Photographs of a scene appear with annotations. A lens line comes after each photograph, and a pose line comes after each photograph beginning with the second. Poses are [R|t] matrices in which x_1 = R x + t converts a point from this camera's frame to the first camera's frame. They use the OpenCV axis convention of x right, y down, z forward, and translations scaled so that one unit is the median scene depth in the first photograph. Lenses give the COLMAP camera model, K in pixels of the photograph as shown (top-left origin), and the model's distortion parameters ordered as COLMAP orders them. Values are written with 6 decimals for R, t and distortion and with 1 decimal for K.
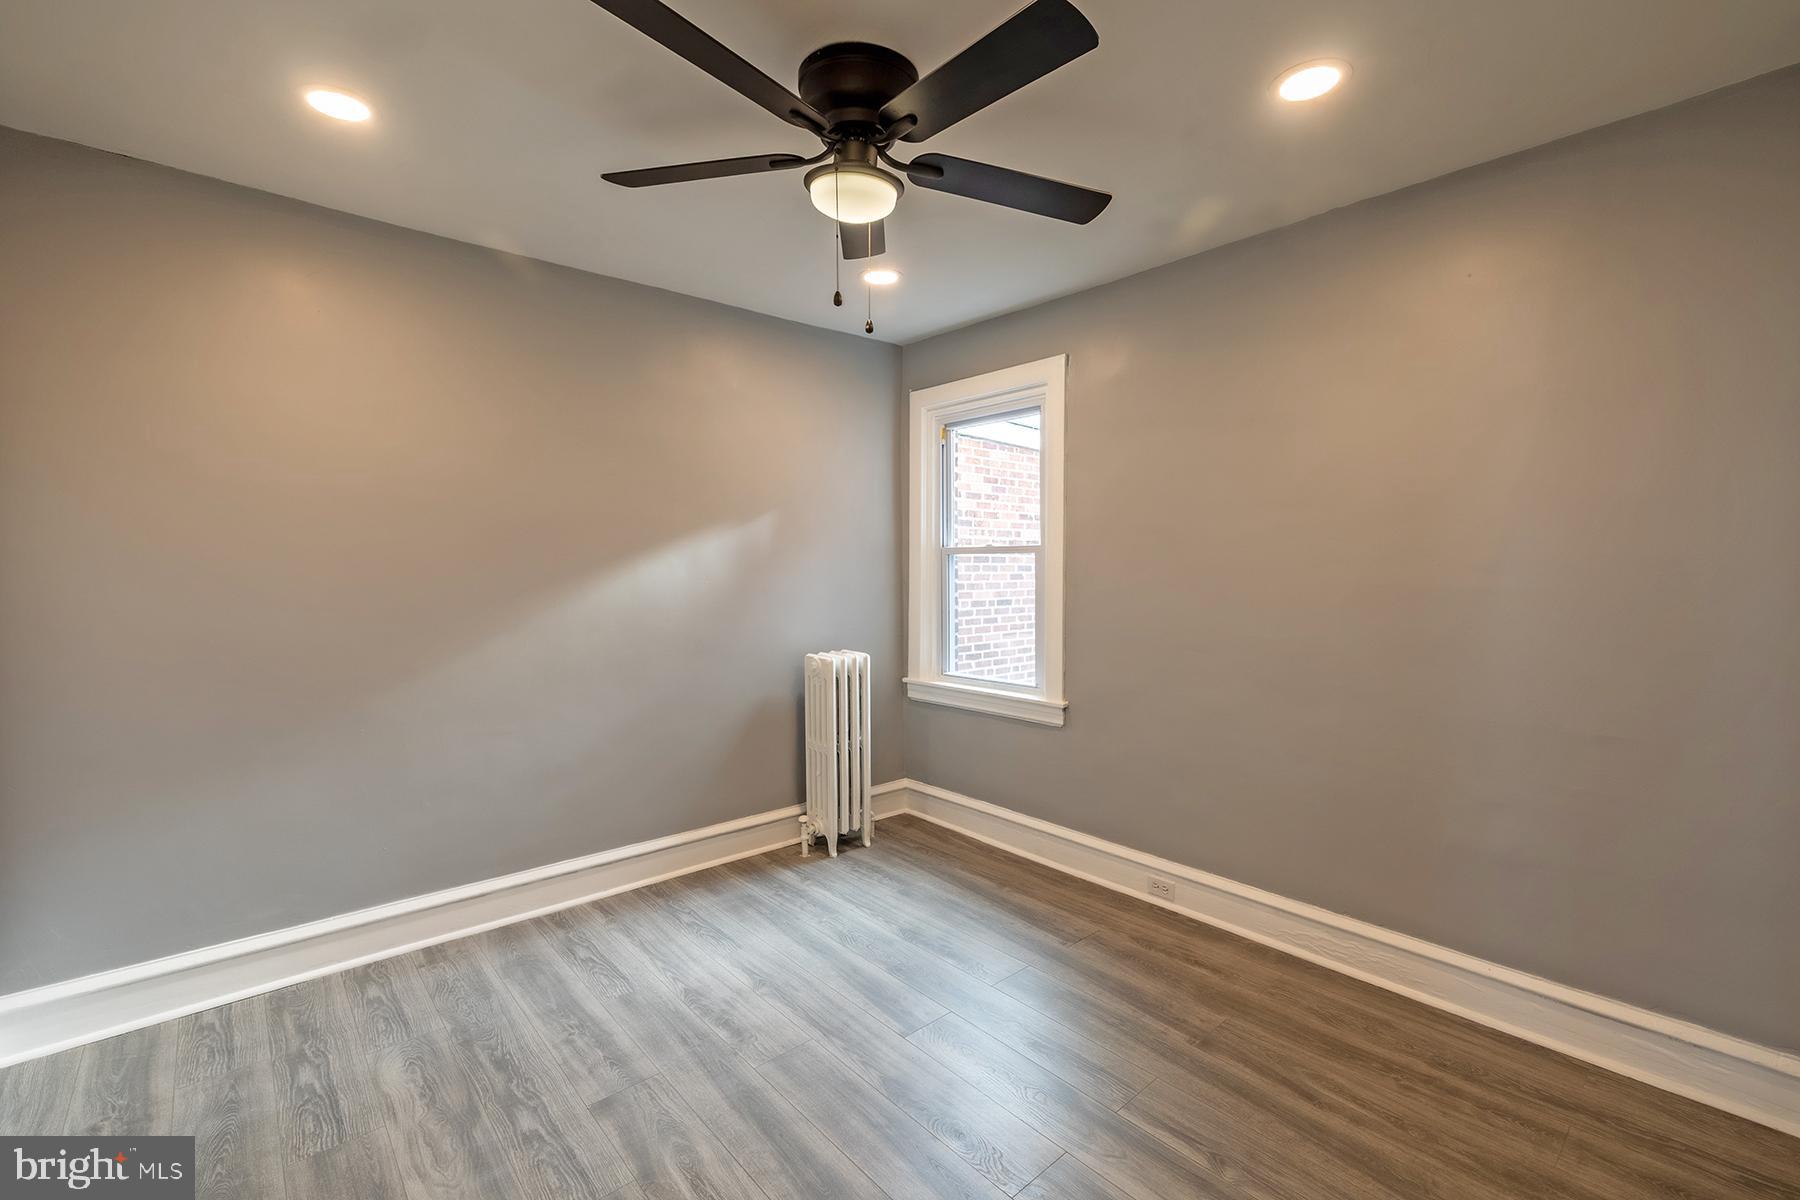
lens RADIAL K [[758.5, 0, 906.3], [0, 758.5, 584.3], [0, 0, 1]] dist [0.002286, -0.000201]
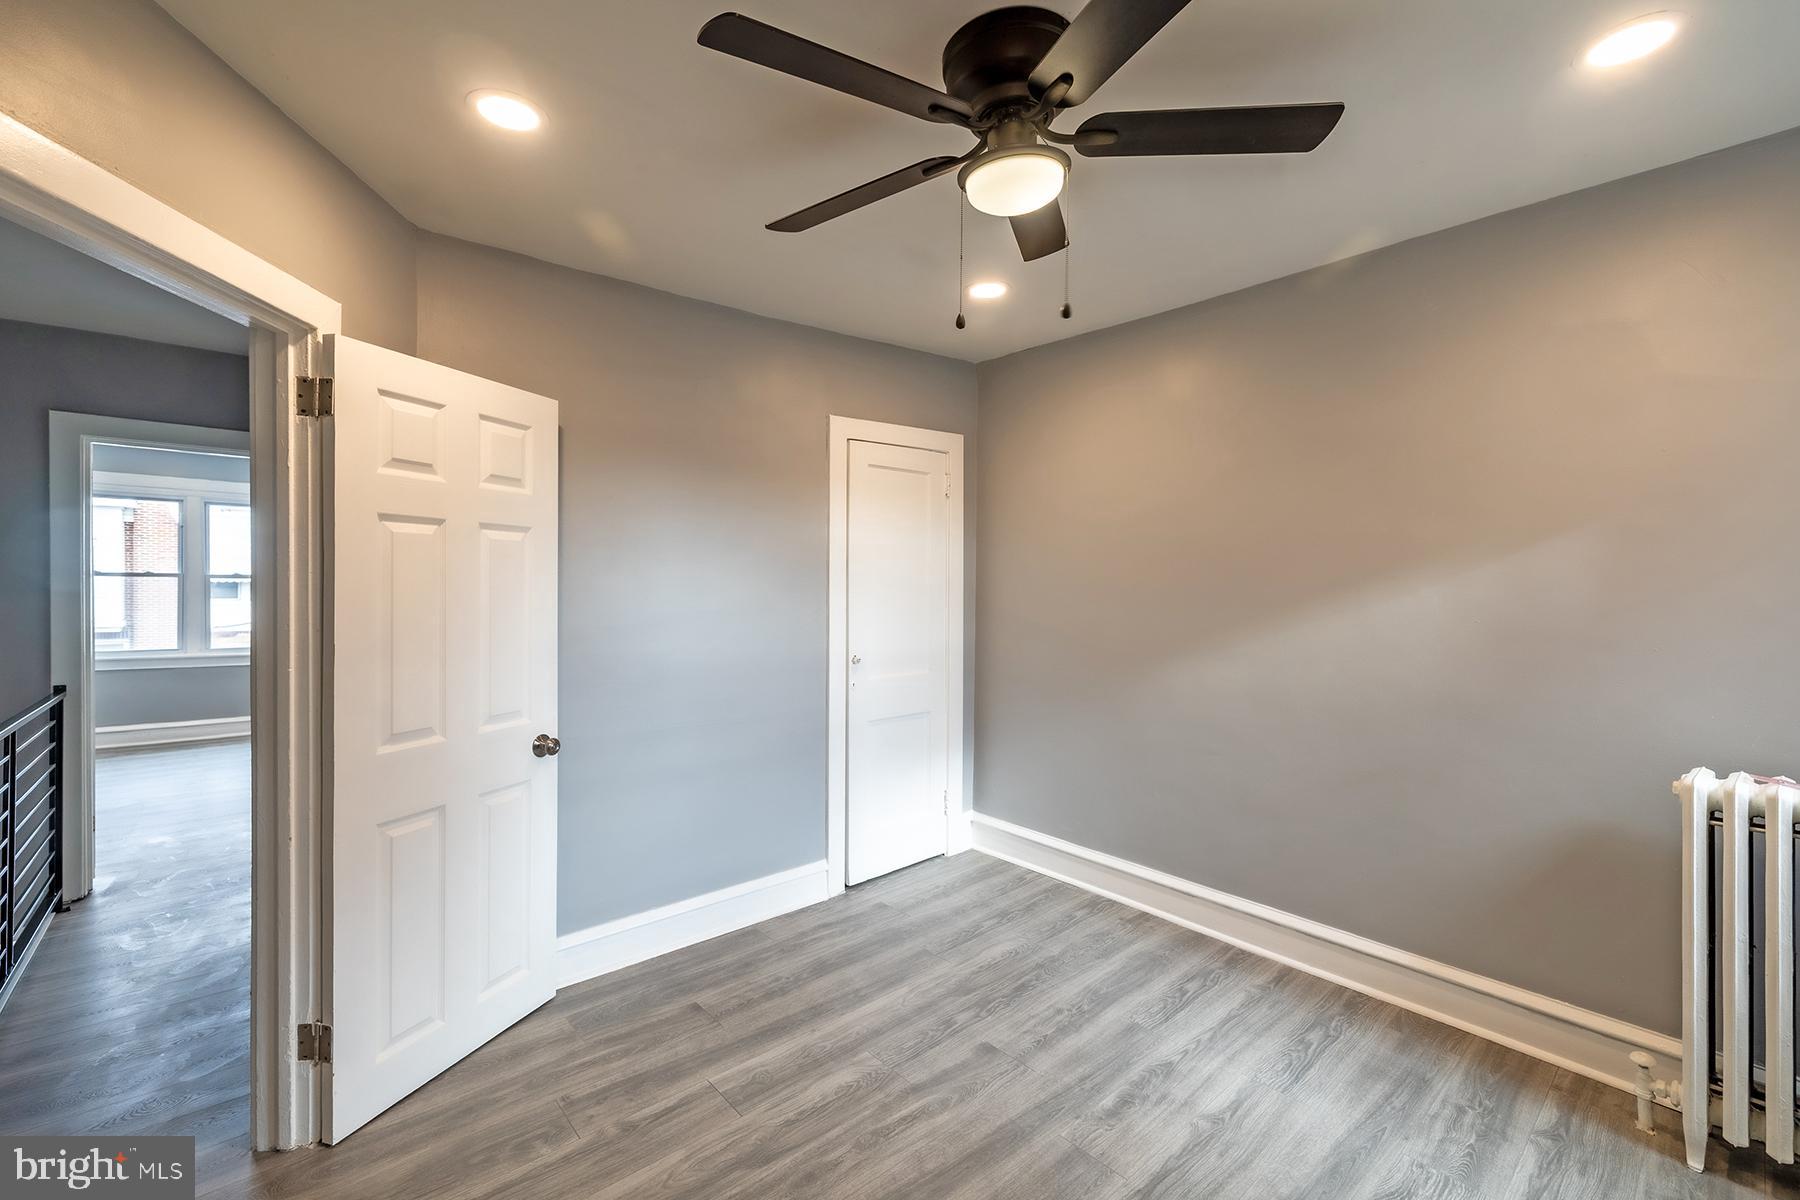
lens RADIAL K [[758.5, 0, 906.7], [0, 758.5, 602.9], [0, 0, 1]] dist [0.002286, -0.000201]
pose [[-0.001101, 0.027461, -0.999622, 0.615119], [-0.030732, 0.999150, 0.027482, -0.036332], [0.999527, 0.030751, -0.000256, 0.670994]]
